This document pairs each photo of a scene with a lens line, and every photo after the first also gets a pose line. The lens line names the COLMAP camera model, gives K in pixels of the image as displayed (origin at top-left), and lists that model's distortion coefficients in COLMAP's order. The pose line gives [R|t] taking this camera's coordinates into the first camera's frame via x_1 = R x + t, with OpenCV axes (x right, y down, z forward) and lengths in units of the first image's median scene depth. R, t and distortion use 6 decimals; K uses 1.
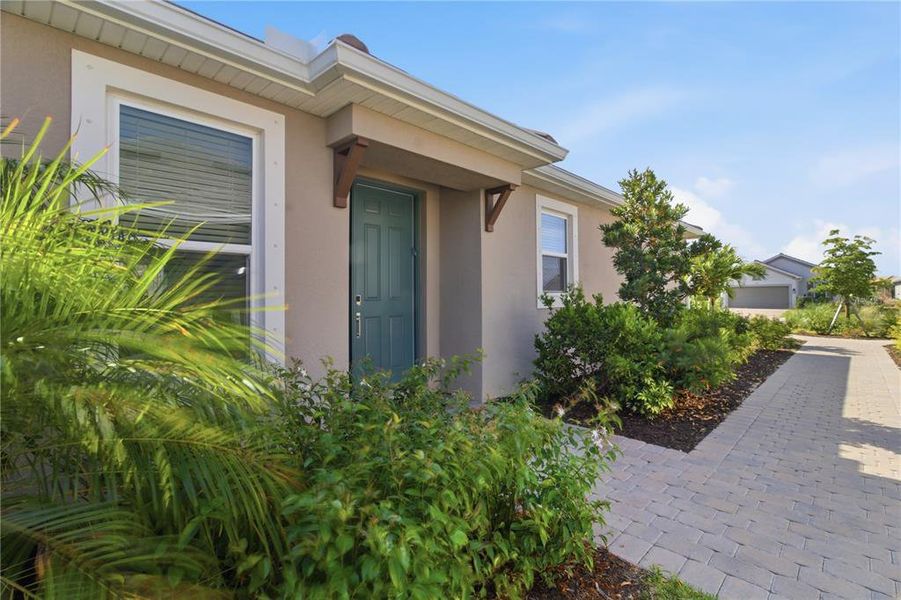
lens RADIAL K [[429.6, 0, 448.7], [0, 429.6, 296.6], [0, 0, 1]] dist [-0.002211, -0.000137]
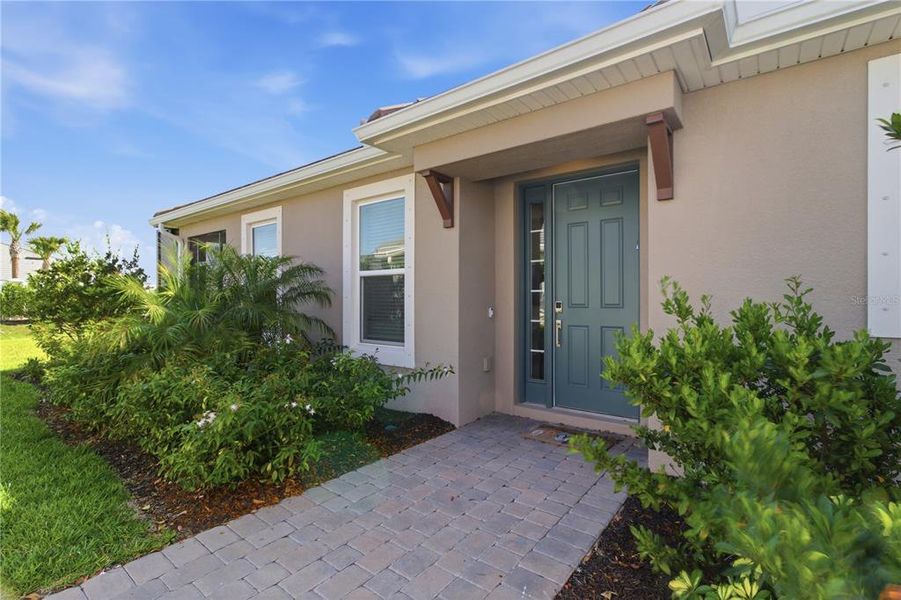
lens RADIAL K [[429.6, 0, 448.7], [0, 429.6, 297.3], [0, 0, 1]] dist [-0.002211, -0.000137]
pose [[0.101692, 0.005056, -0.994803, 0.885459], [-0.001630, 0.999987, 0.004916, -0.020452], [0.994815, 0.001121, 0.101699, 0.831049]]
